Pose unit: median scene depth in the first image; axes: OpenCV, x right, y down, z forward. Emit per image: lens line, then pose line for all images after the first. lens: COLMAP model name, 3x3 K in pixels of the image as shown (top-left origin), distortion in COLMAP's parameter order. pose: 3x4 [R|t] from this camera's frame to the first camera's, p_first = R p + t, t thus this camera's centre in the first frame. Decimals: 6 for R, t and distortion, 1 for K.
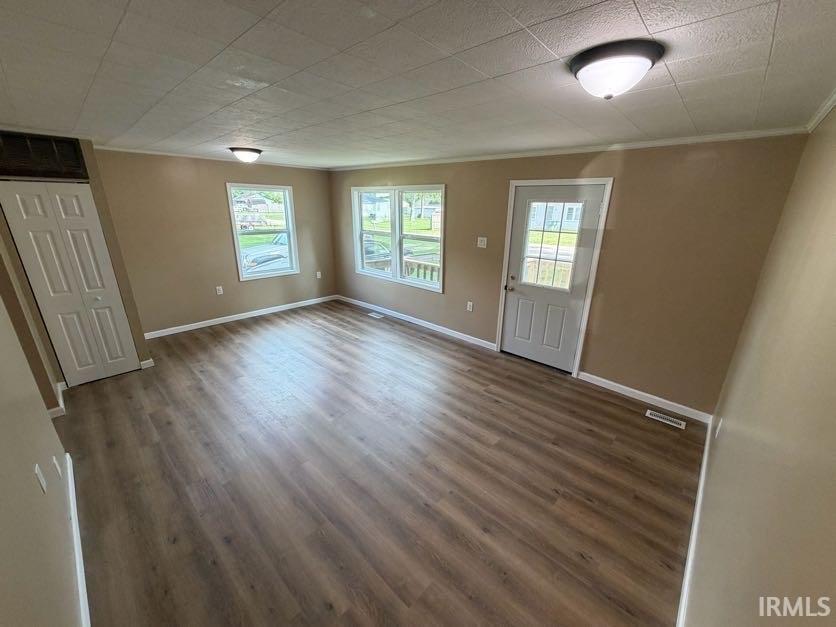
lens RADIAL K [[330.4, 0, 415.5], [0, 330.4, 314.3], [0, 0, 1]] dist [0.001266, 0.000182]
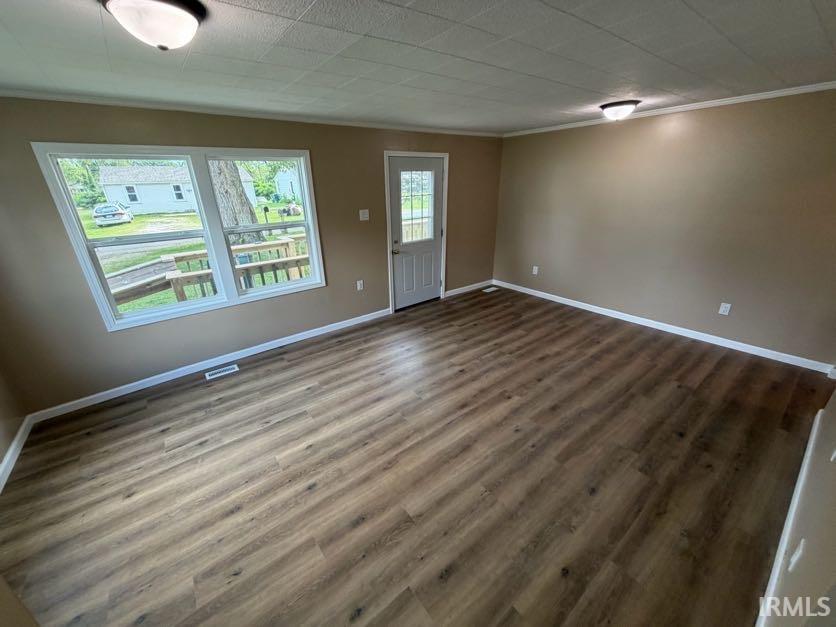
lens RADIAL K [[330.4, 0, 415.5], [0, 330.4, 314.3], [0, 0, 1]] dist [0.001266, 0.000182]
pose [[0.163765, -0.392149, 0.905207, -0.772680], [0.339301, 0.884003, 0.321579, -0.222464], [-0.926313, 0.254475, 0.277825, 0.667526]]
